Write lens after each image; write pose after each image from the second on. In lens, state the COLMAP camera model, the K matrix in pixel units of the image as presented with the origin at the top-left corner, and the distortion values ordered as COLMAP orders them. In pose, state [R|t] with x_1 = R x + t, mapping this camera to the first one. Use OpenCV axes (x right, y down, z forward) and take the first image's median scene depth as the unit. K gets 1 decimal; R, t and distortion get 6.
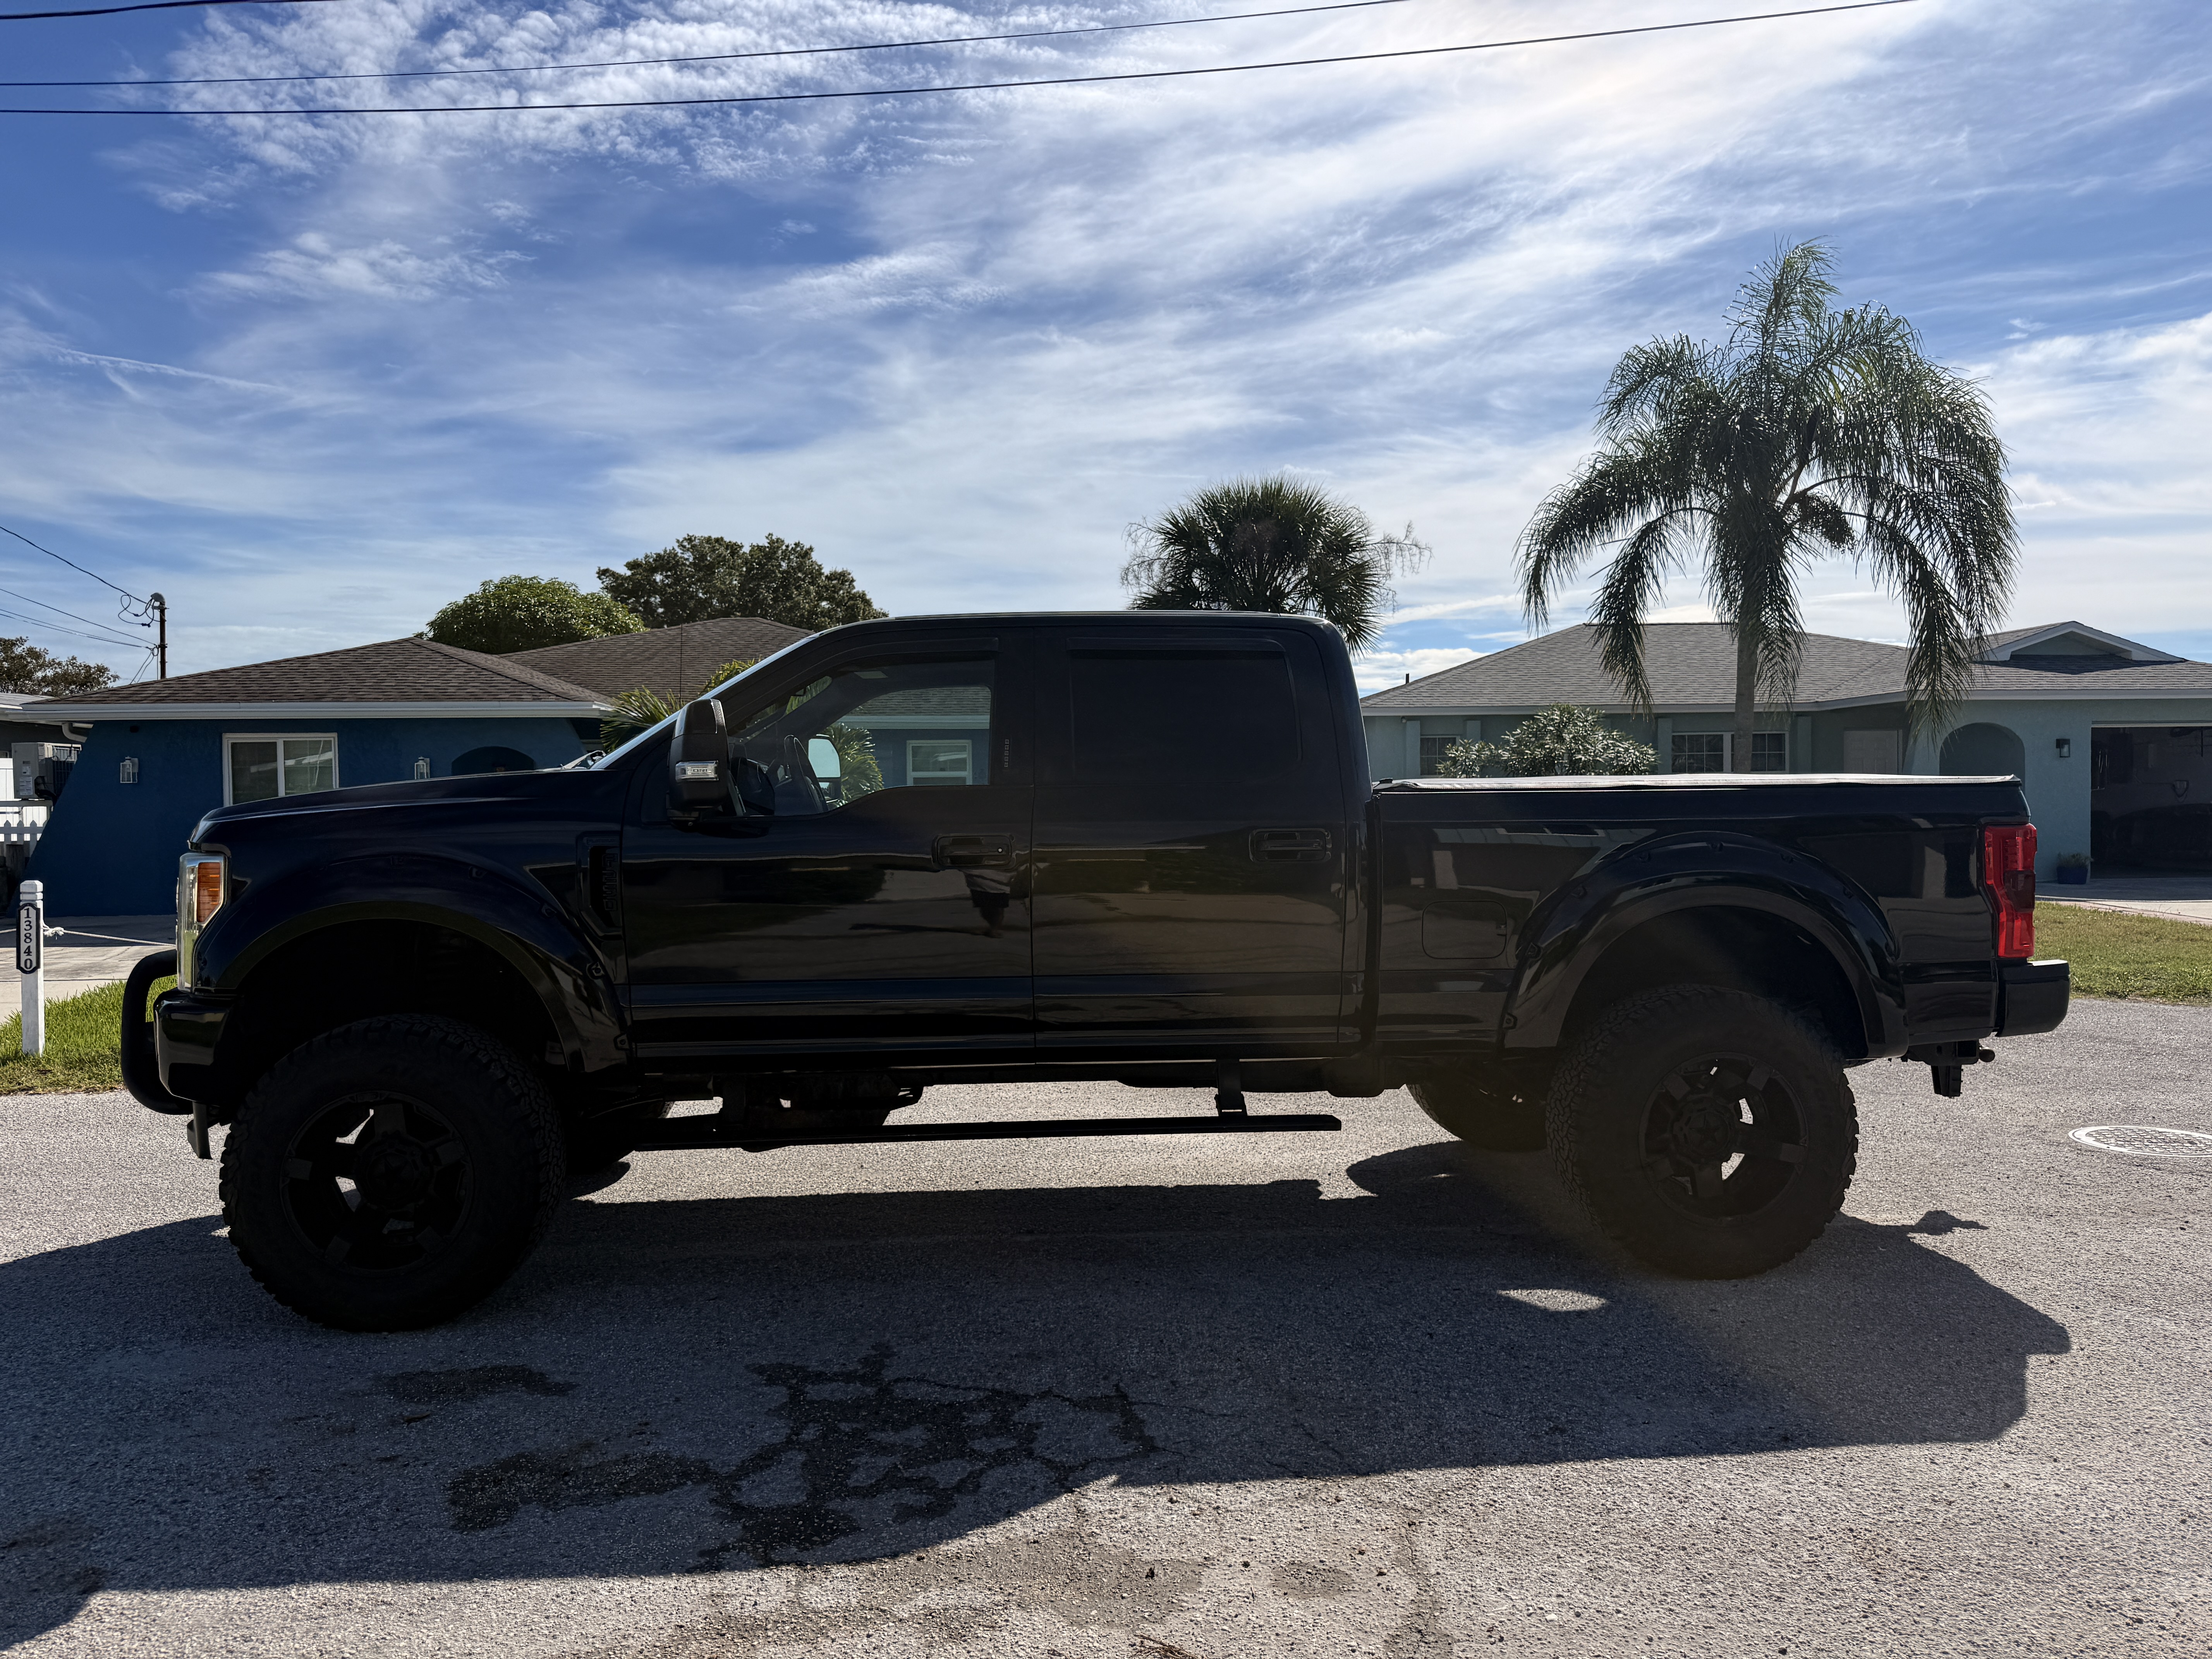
lens RADIAL K [[1601.1, 0, 1106.0], [0, 1601.1, 829.5], [0, 0, 1]] dist [-0.019926, 0.003363]
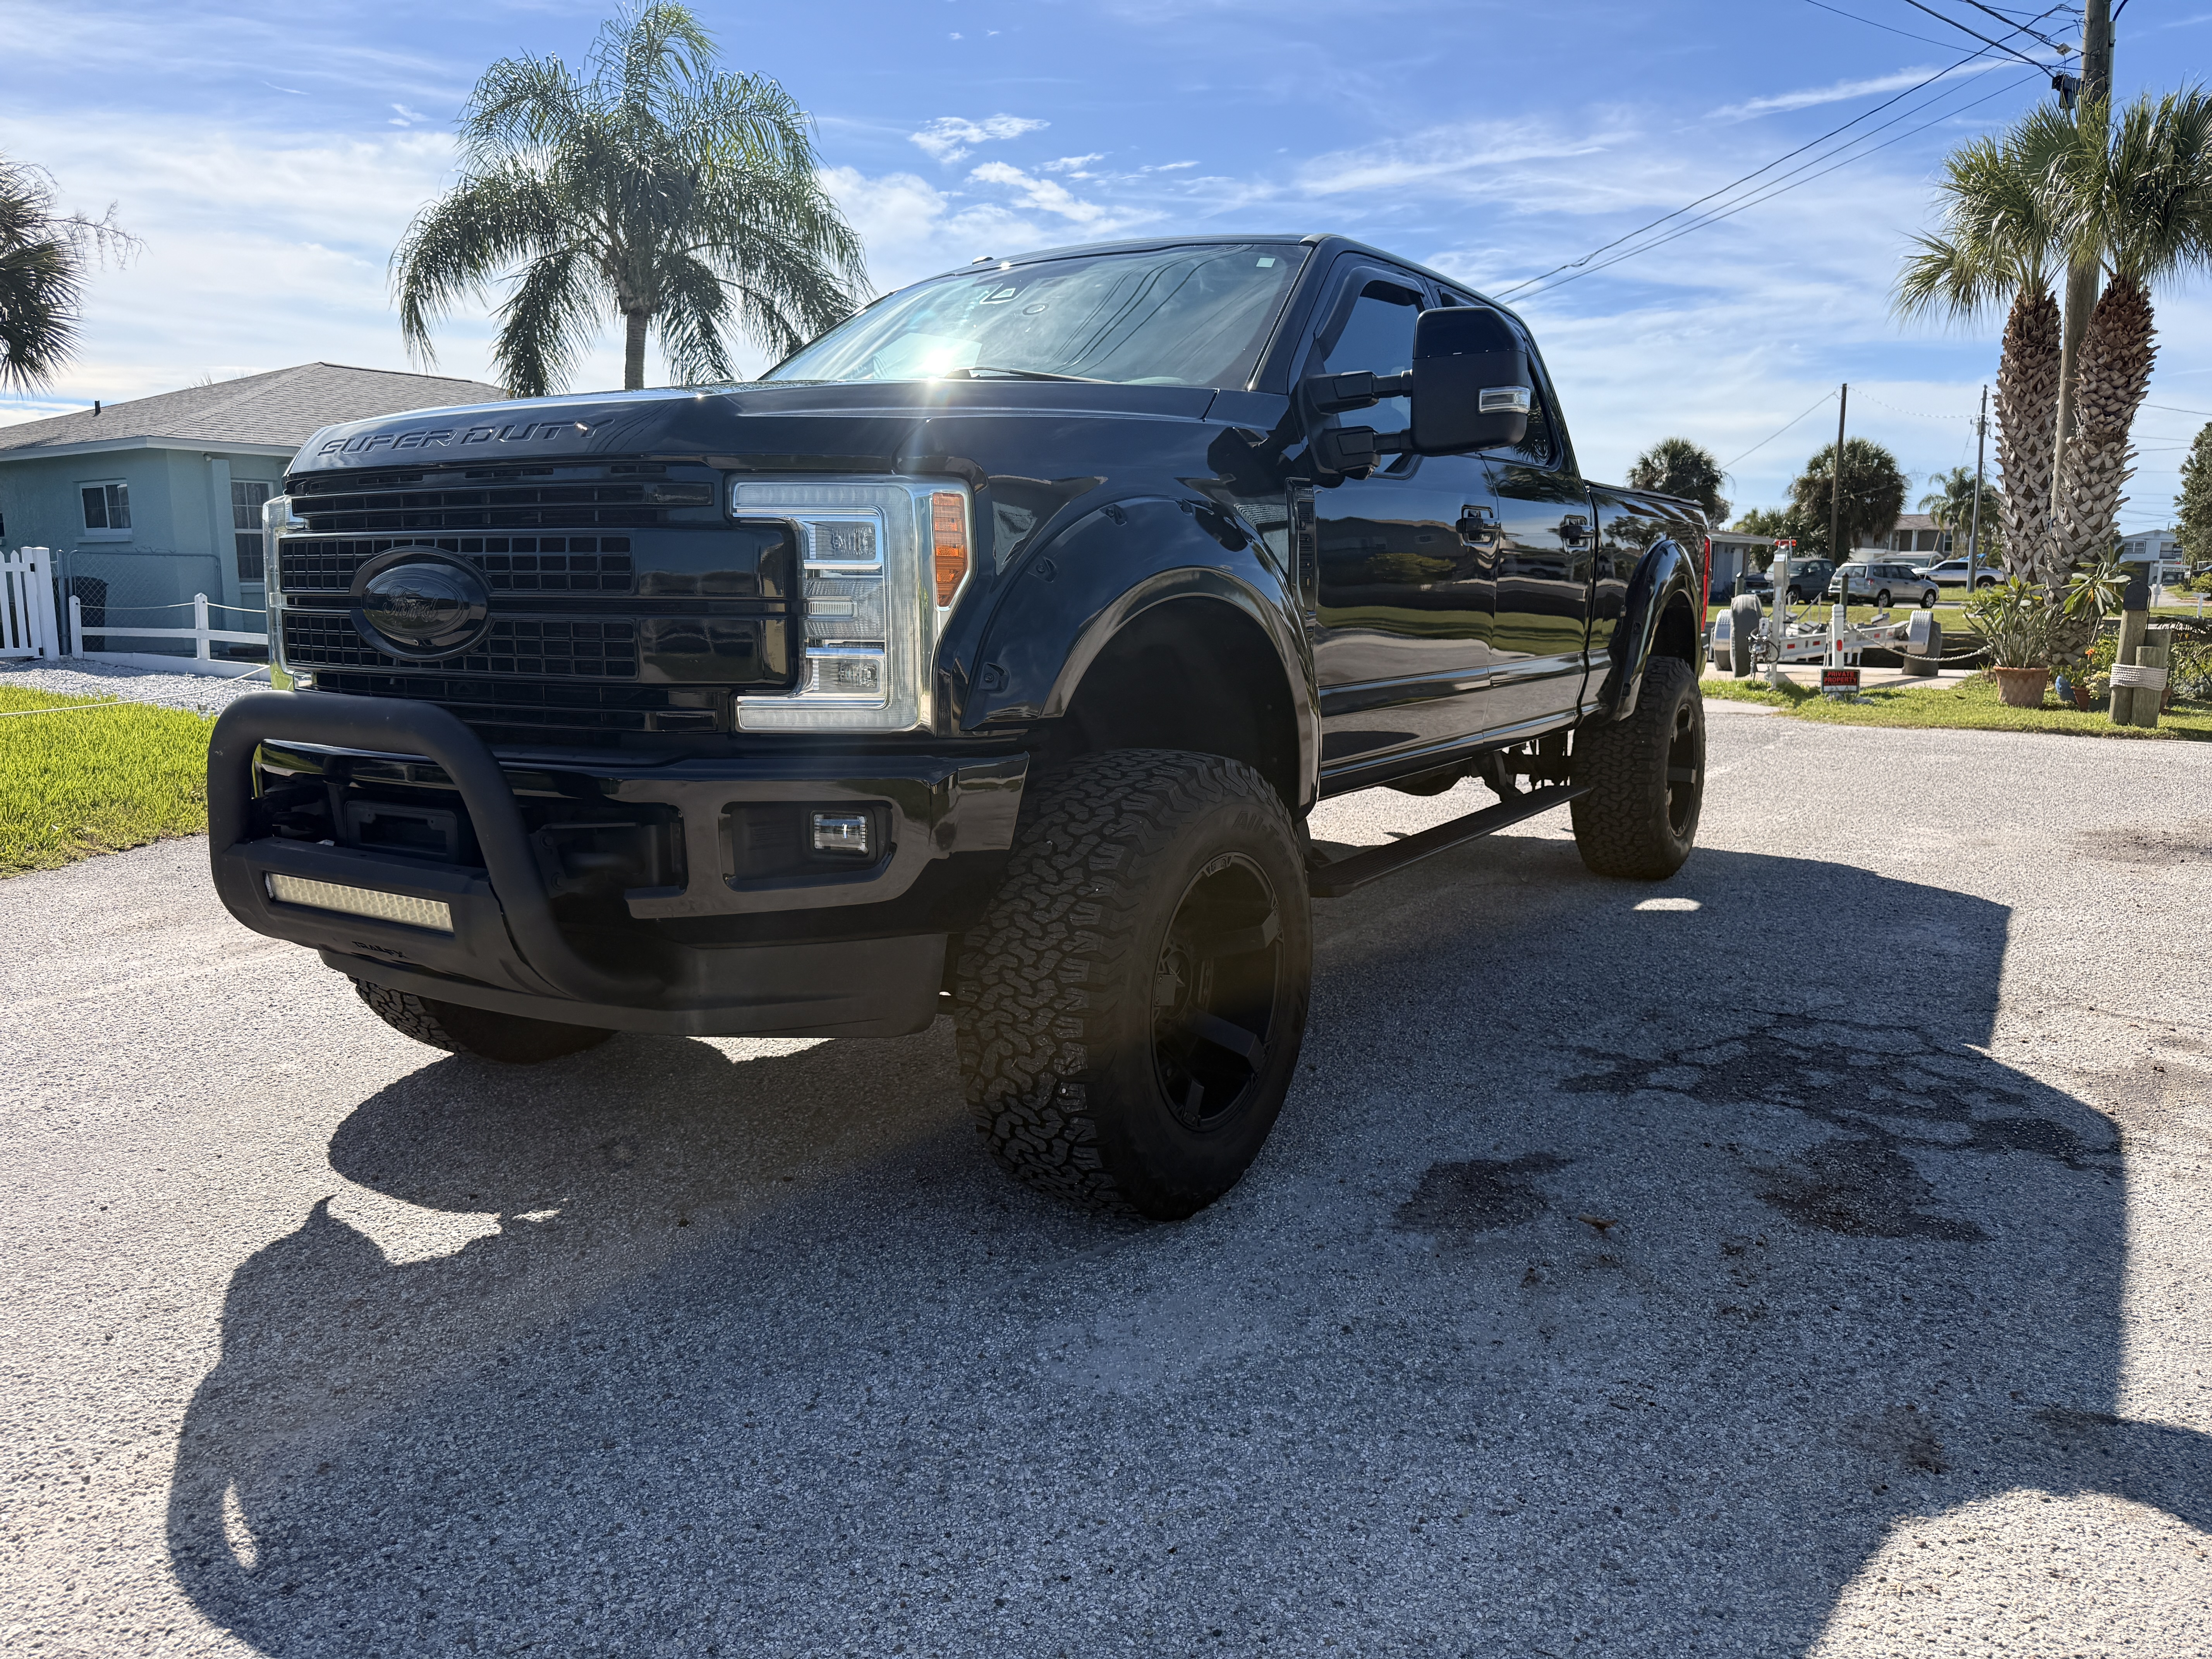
lens RADIAL K [[1582.4, 0, 1144.0], [0, 1582.4, 829.2], [0, 0, 1]] dist [0.006456, -0.000996]
pose [[0.575771, -0.110970, 0.810045, -1.092372], [0.004499, 0.991162, 0.132584, 0.071875], [-0.817599, -0.072694, 0.571181, 0.708240]]
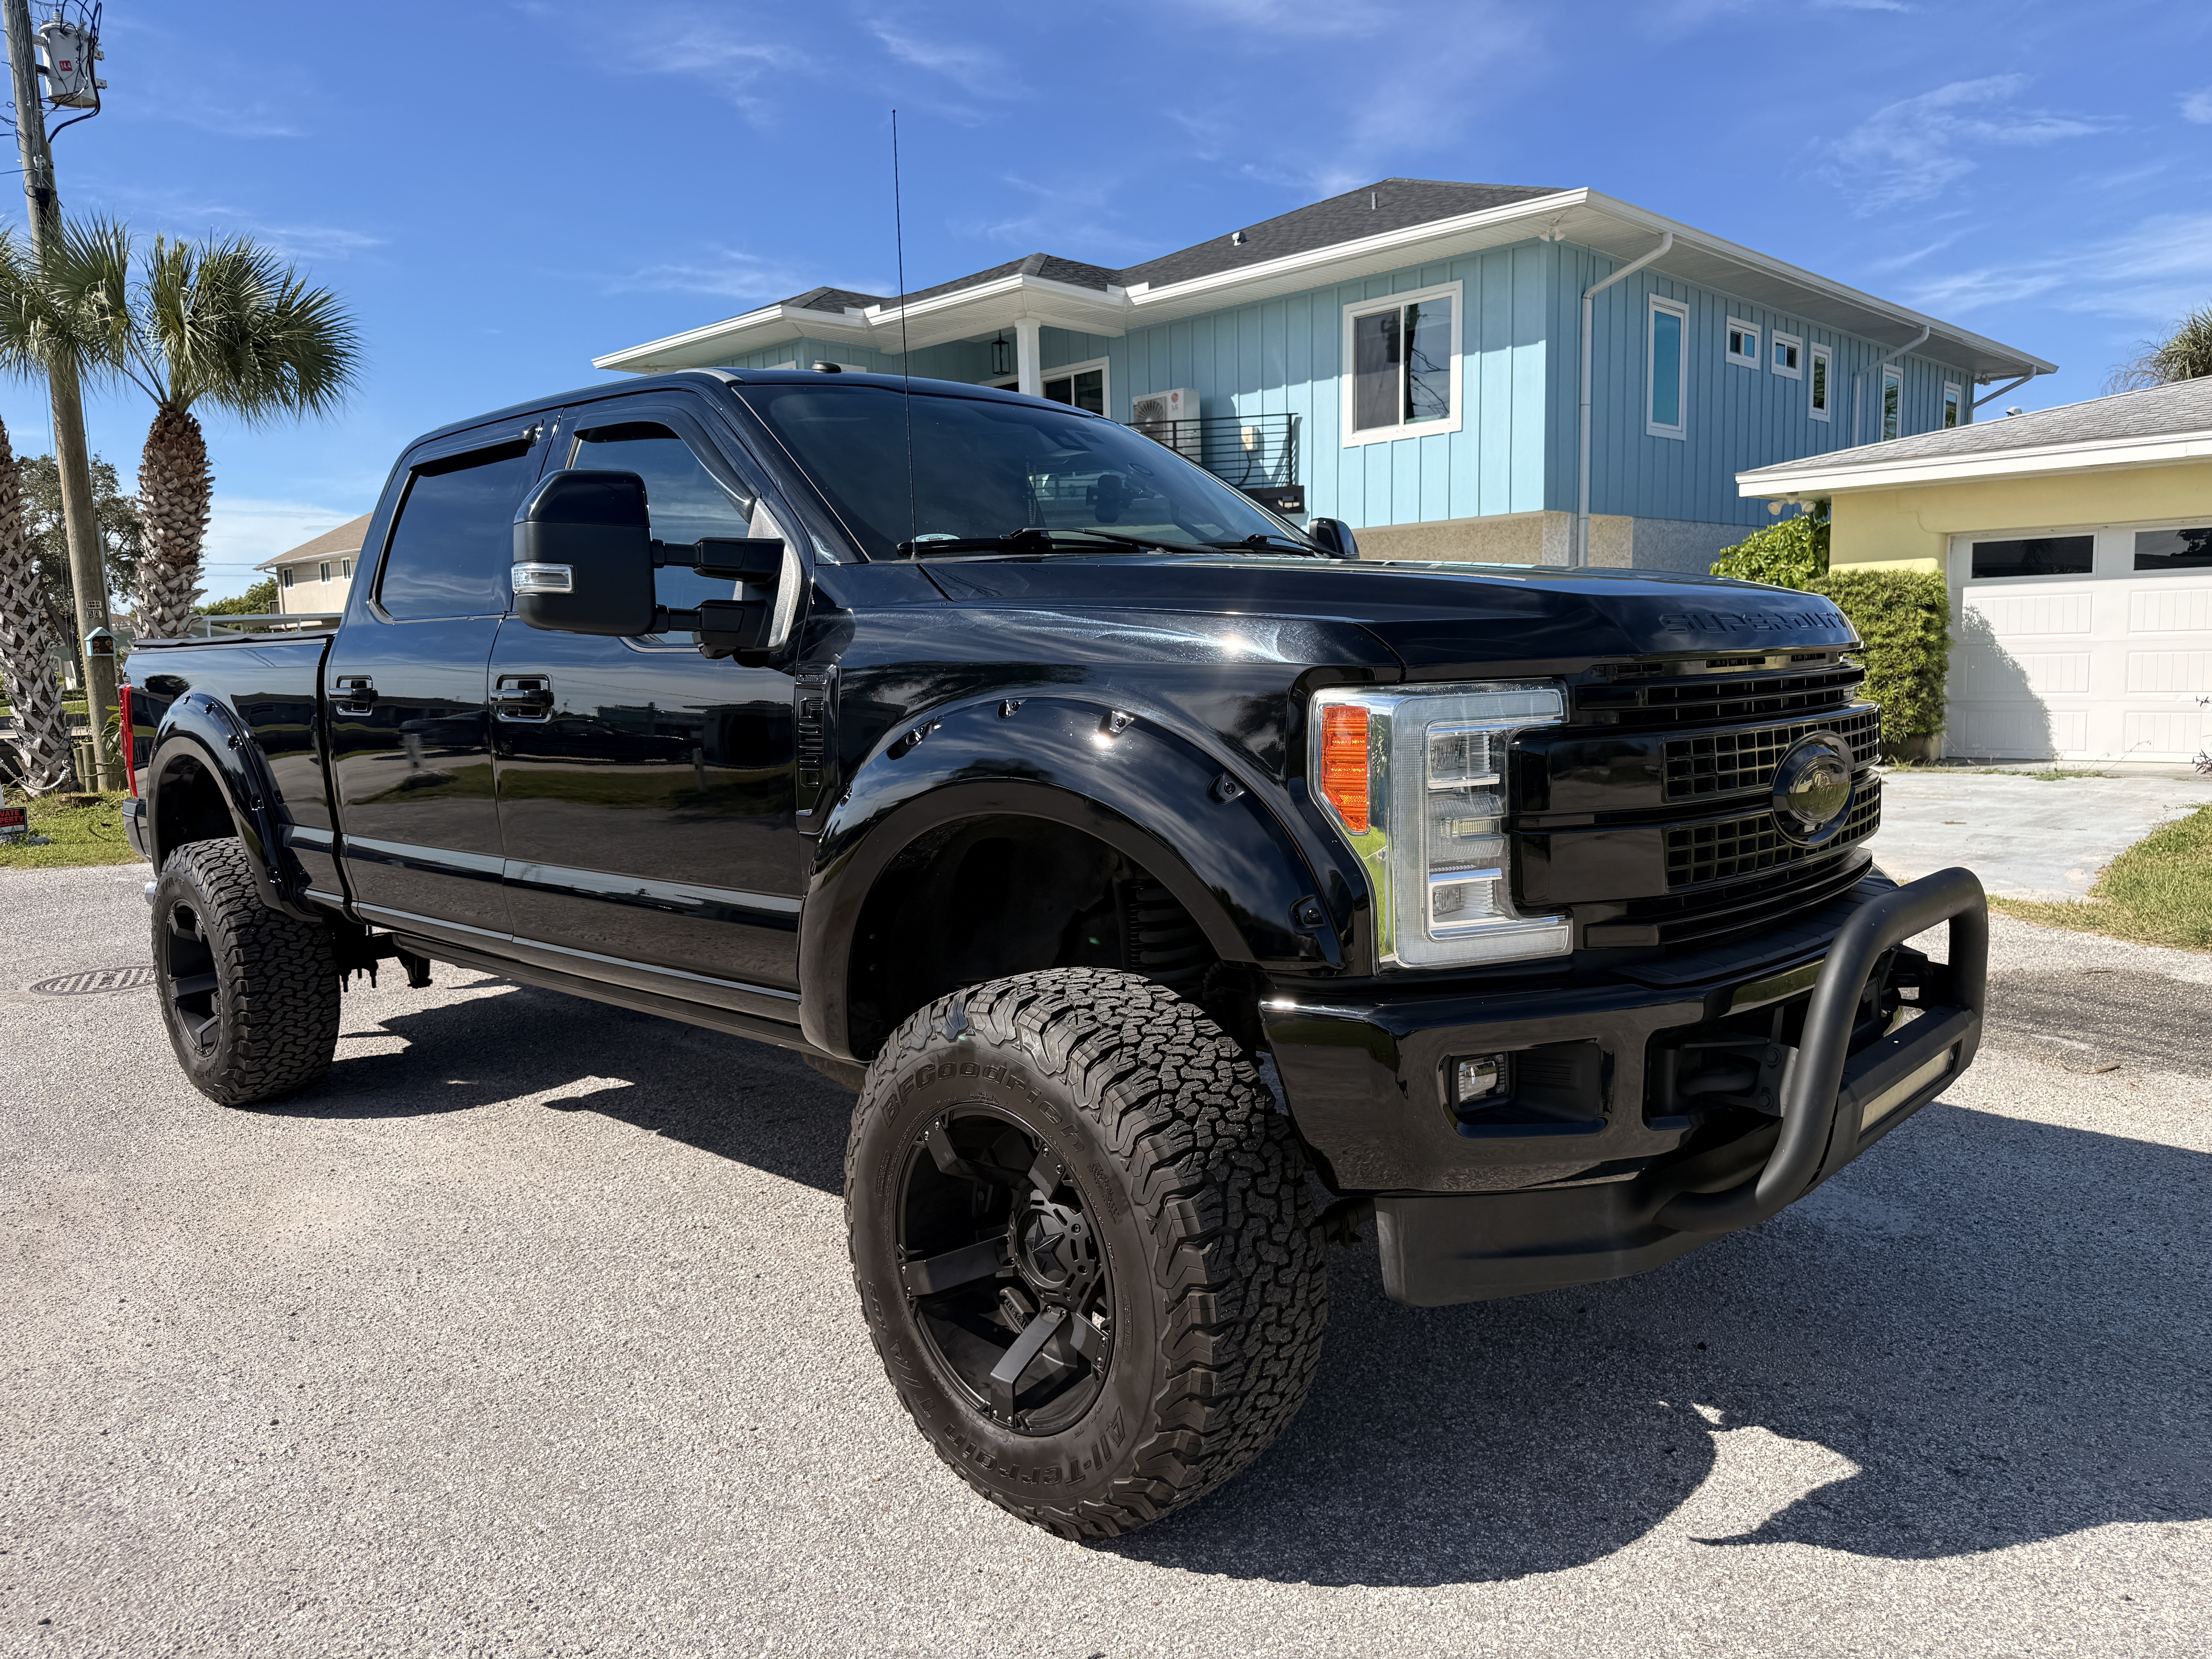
lens RADIAL K [[1554.8, 0, 1089.2], [0, 1554.8, 884.2], [0, 0, 1]] dist [0.001504, -0.012132]
pose [[-0.675736, -0.076090, 0.733206, -0.986184], [0.053729, 0.986928, 0.151939, -0.008091], [-0.735183, 0.142065, -0.662814, 1.958512]]
